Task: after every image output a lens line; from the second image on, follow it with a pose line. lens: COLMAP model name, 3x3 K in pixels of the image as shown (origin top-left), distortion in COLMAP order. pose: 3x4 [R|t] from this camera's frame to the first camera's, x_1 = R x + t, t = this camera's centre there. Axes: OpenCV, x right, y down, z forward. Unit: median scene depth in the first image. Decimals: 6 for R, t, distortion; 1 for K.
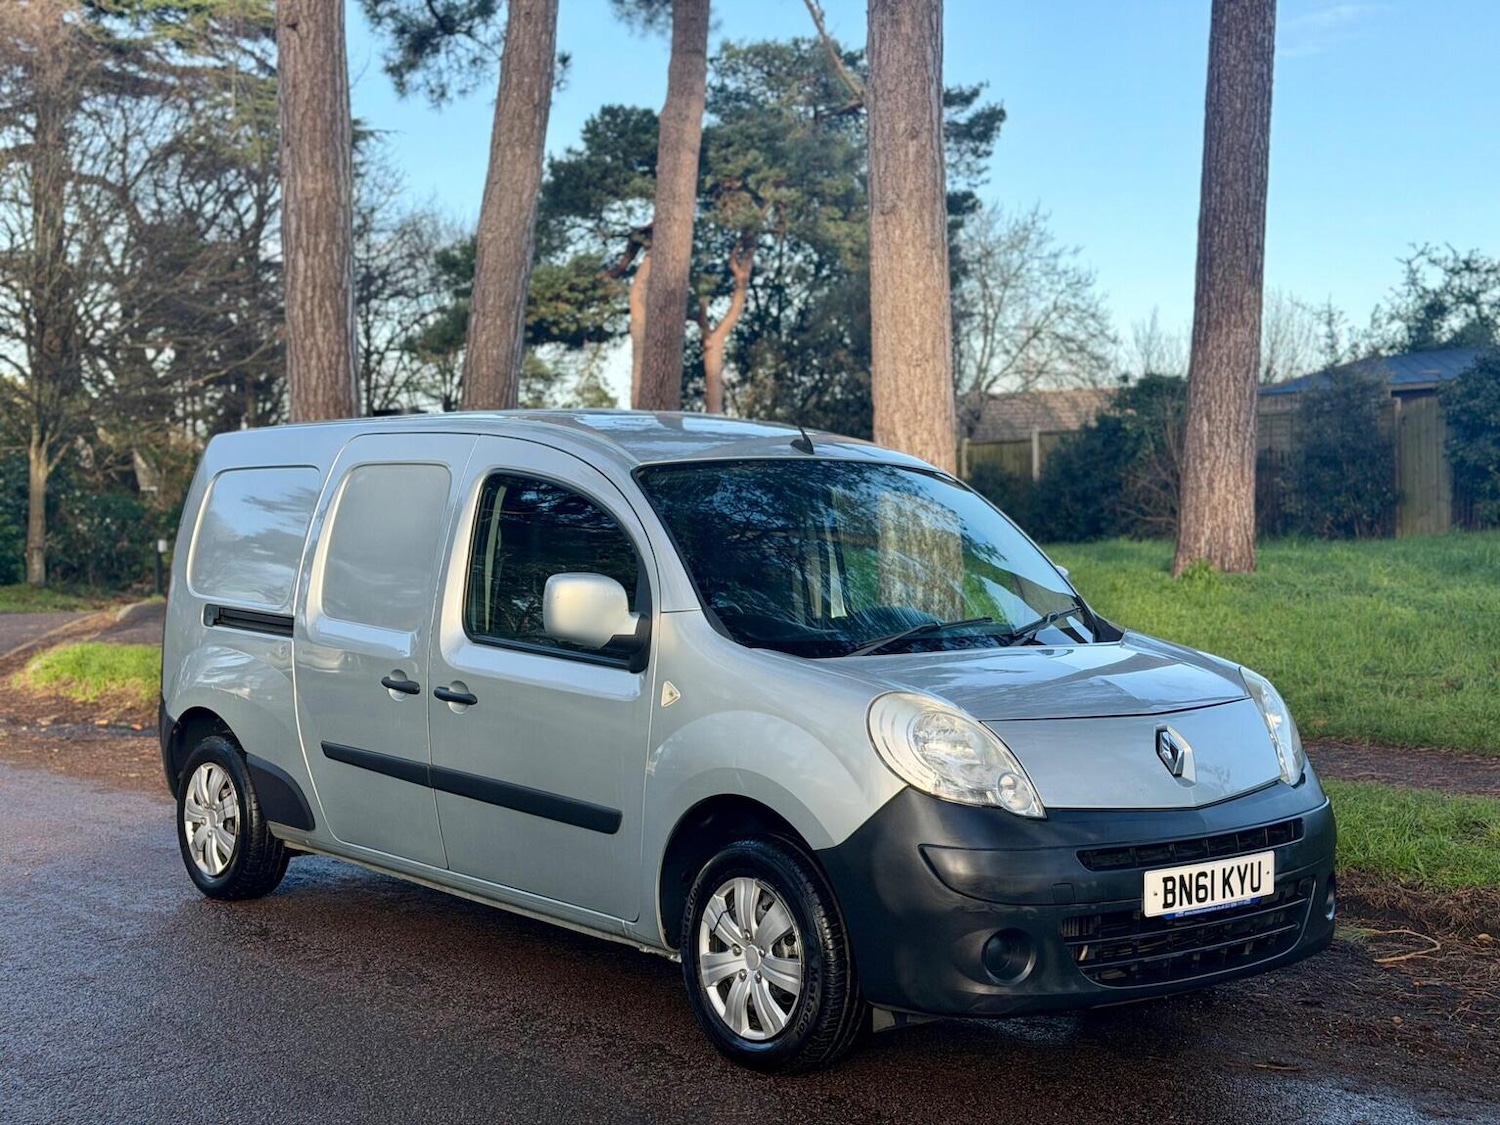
lens RADIAL K [[2035.4, 0, 734.7], [0, 2035.4, 575.9], [0, 0, 1]] dist [0.204721, -0.428072]
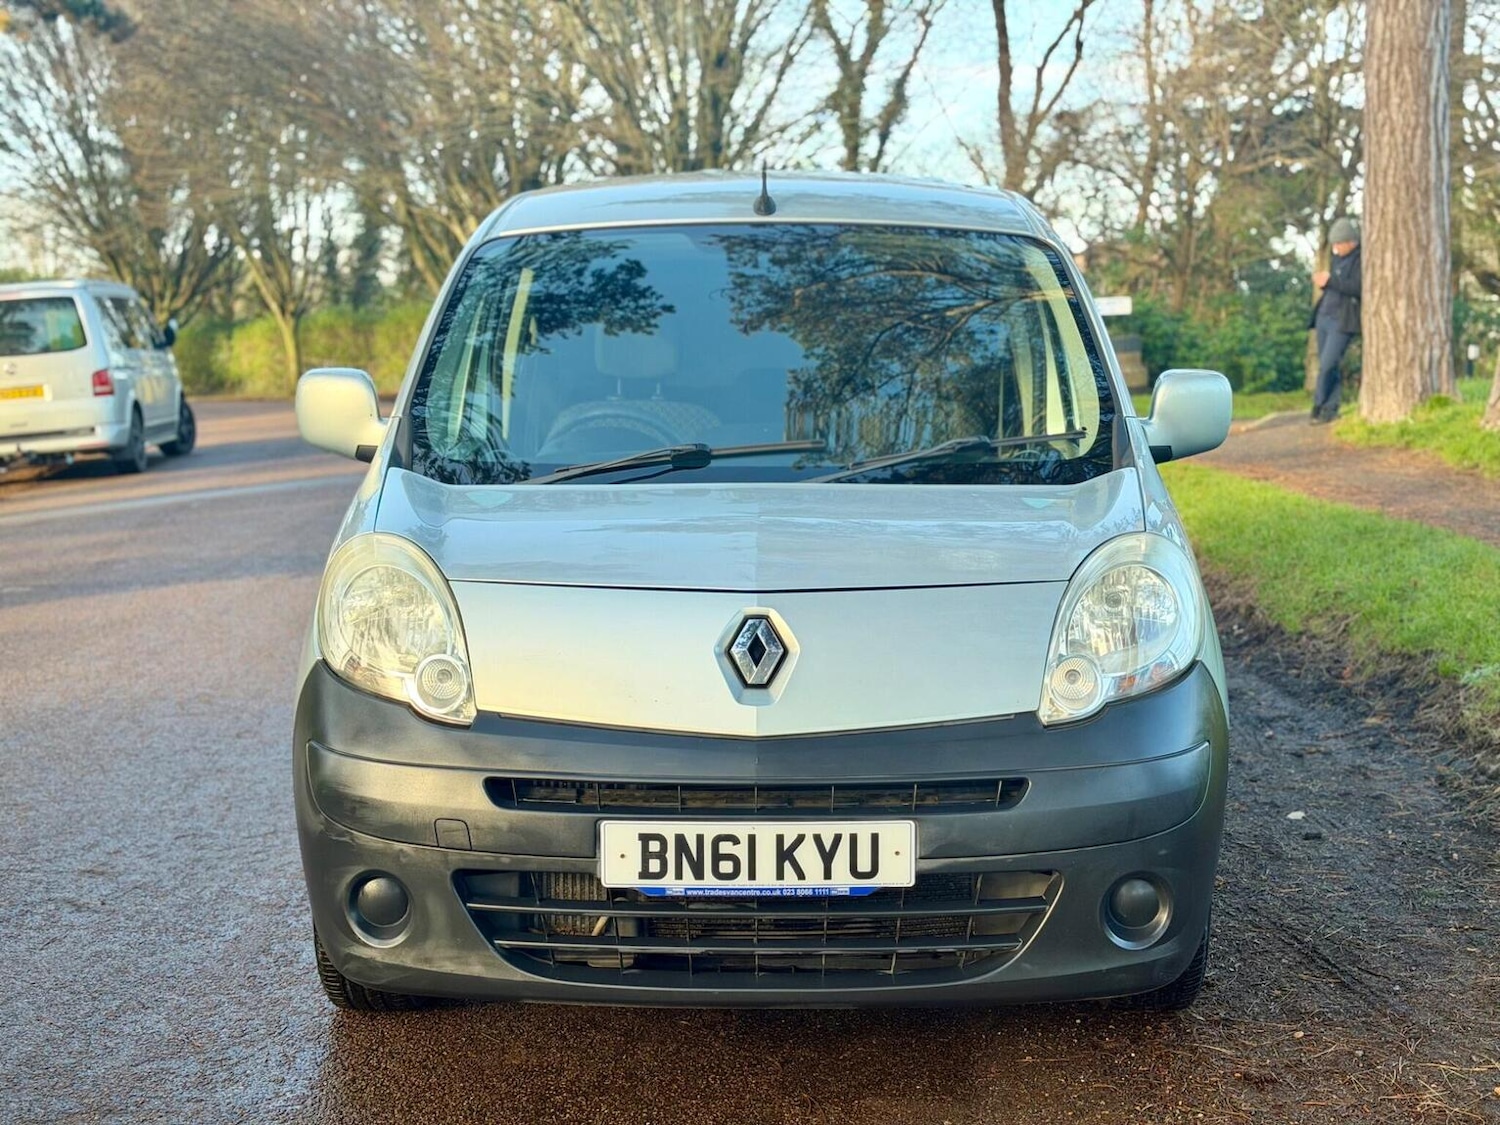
lens RADIAL K [[2036.9, 0, 740.0], [0, 2036.9, 571.2], [0, 0, 1]] dist [0.210489, -0.473684]
pose [[0.759753, 0.074538, -0.645925, 0.625453], [-0.016431, 0.995291, 0.095527, -0.001659], [0.650004, -0.061964, 0.757400, 0.502022]]
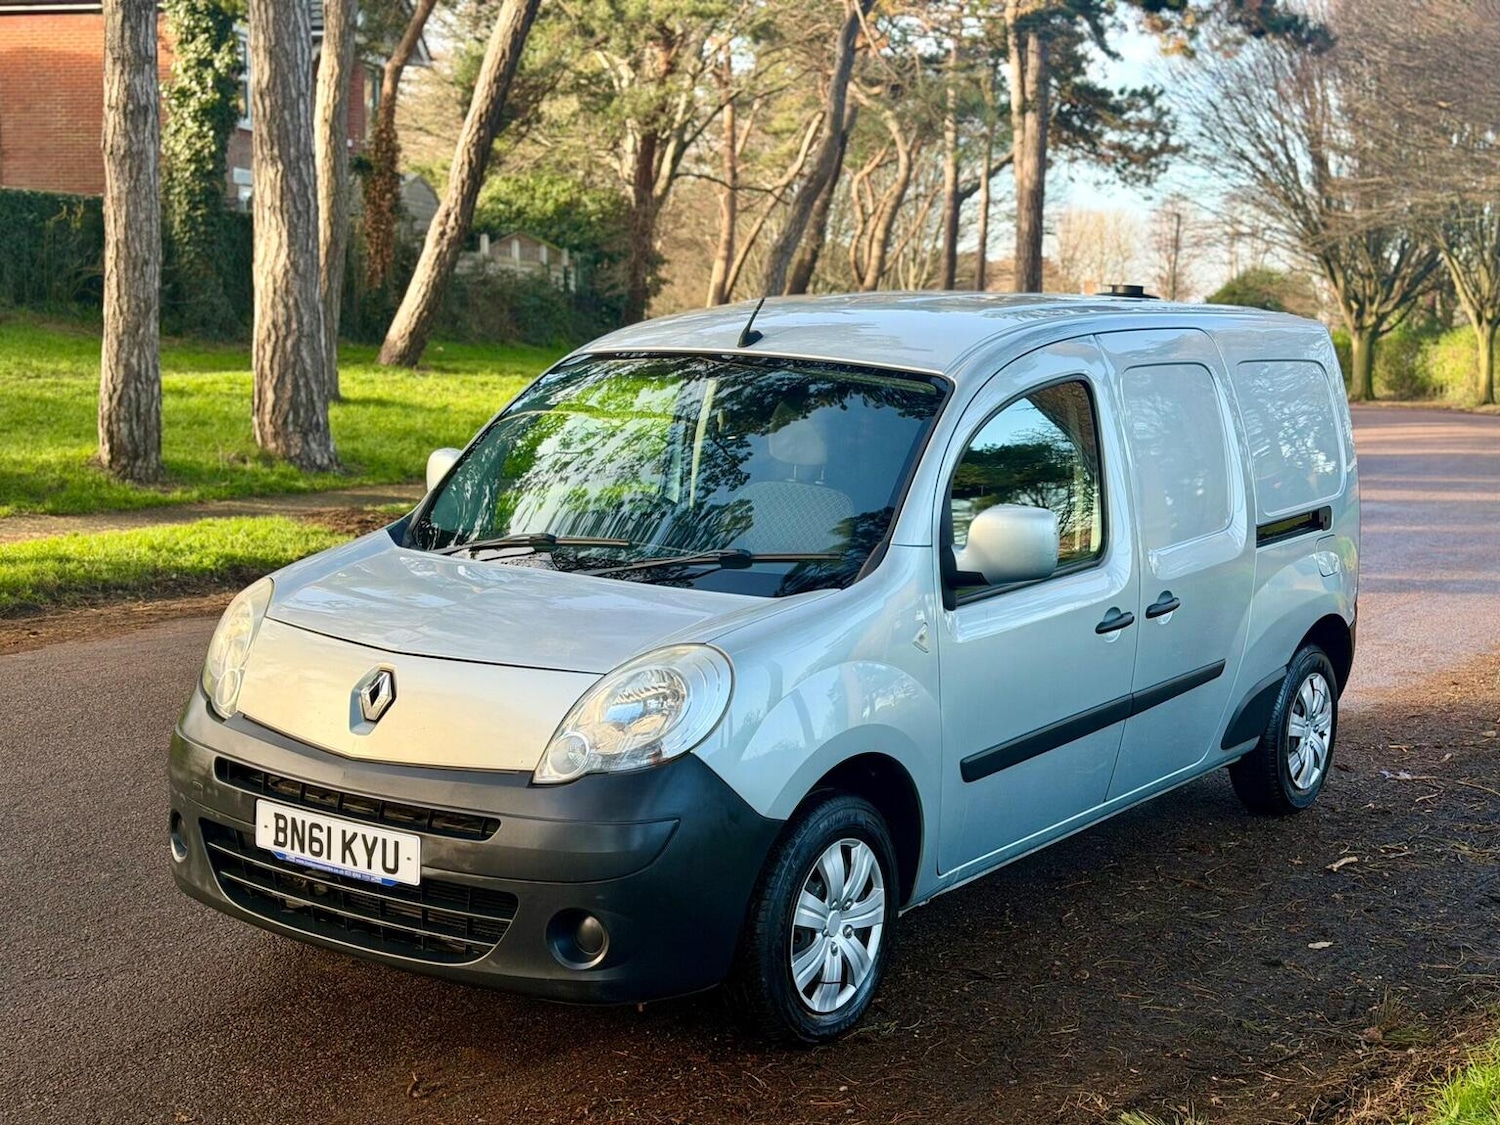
lens RADIAL K [[2036.9, 0, 740.0], [0, 2036.9, 571.2], [0, 0, 1]] dist [0.210489, -0.473684]
pose [[0.257210, 0.134166, -0.956996, 1.090976], [-0.062042, 0.990565, 0.122198, -0.084970], [0.964362, 0.027944, 0.263108, 0.912871]]
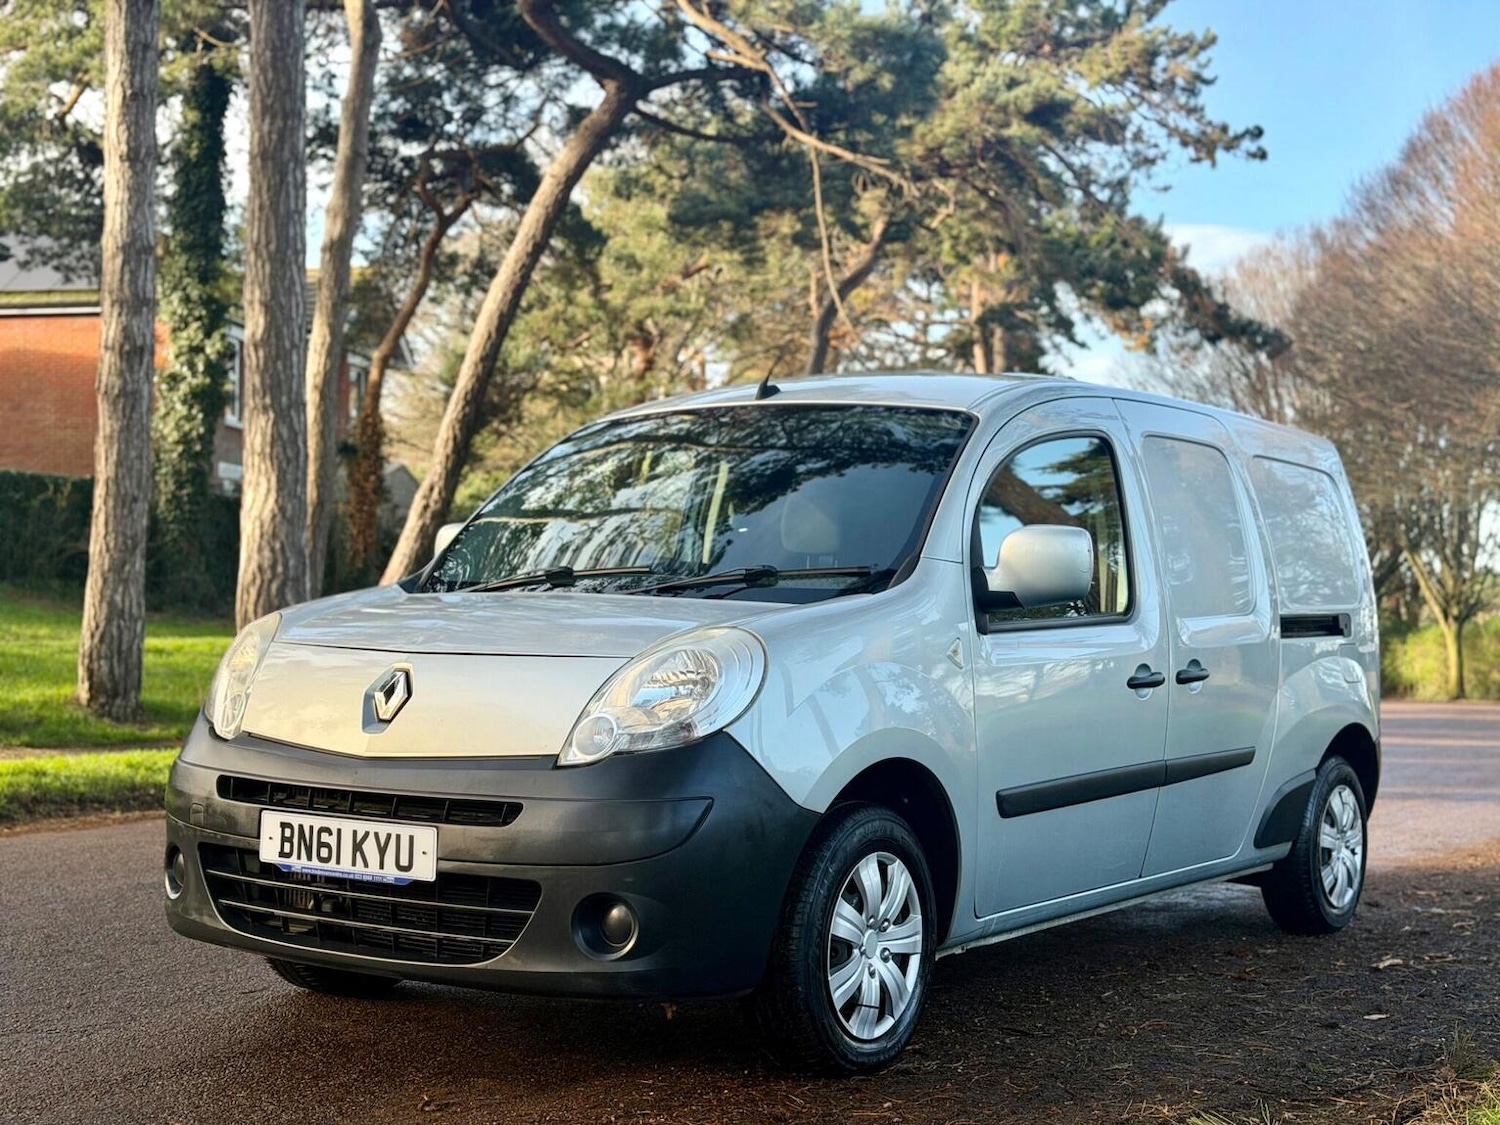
lens RADIAL K [[2035.4, 0, 734.7], [0, 2035.4, 575.9], [0, 0, 1]] dist [0.204721, -0.428072]
pose [[0.268260, -0.013611, -0.963250, 1.064218], [-0.058124, 0.997850, -0.030287, 0.054179], [0.961592, 0.064112, 0.266892, 0.903515]]
